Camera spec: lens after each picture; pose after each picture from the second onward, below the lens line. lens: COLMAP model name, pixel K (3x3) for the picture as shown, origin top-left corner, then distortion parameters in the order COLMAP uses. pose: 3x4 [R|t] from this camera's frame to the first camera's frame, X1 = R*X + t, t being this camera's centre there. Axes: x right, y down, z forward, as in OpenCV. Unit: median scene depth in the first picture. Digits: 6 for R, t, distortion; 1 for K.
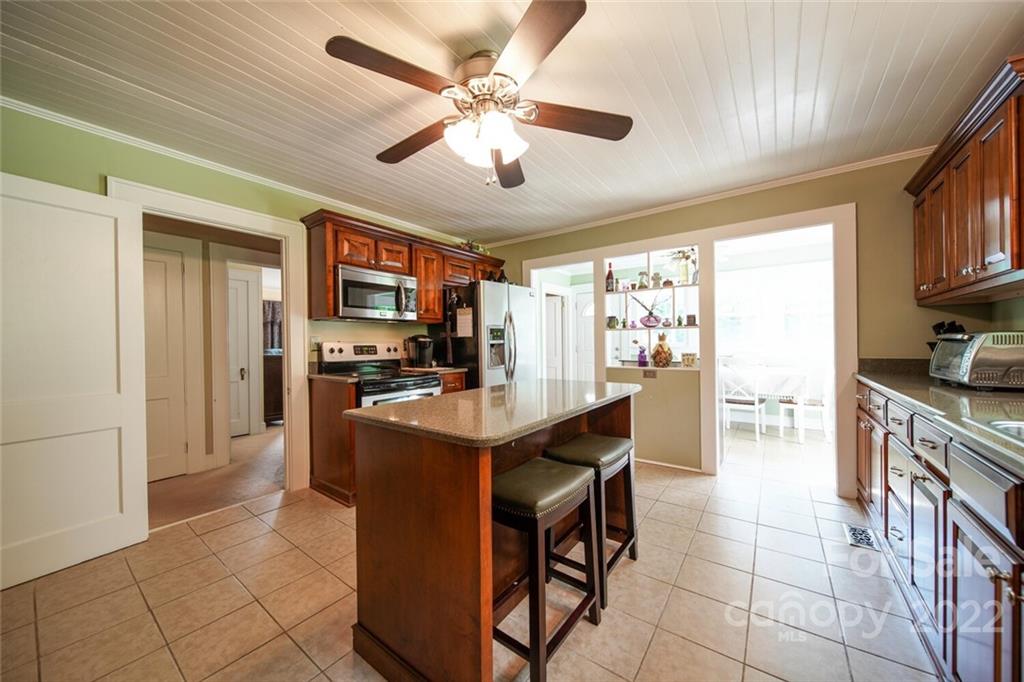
lens RADIAL K [[362.7, 0, 509.8], [0, 362.7, 342.9], [0, 0, 1]] dist [-0.001734, -0.000787]
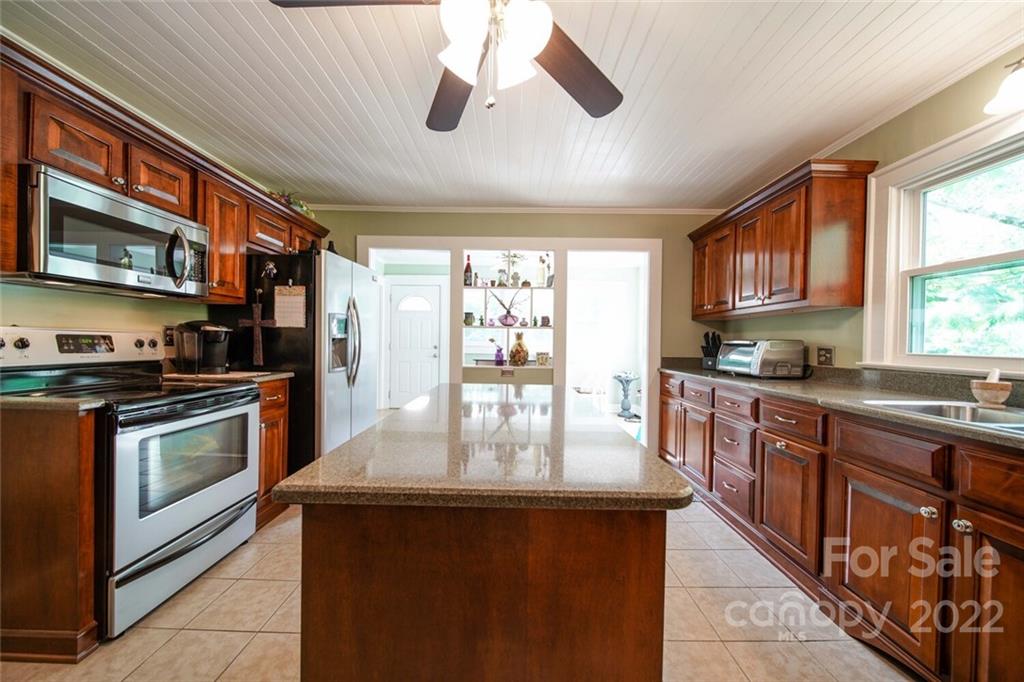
lens RADIAL K [[362.7, 0, 512.0], [0, 362.7, 340.3], [0, 0, 1]] dist [-0.001734, -0.000787]
pose [[0.805603, 0.024520, 0.591948, -0.194380], [-0.023532, 0.999679, -0.009383, 0.004952], [-0.591988, -0.006371, 0.805921, 0.193875]]
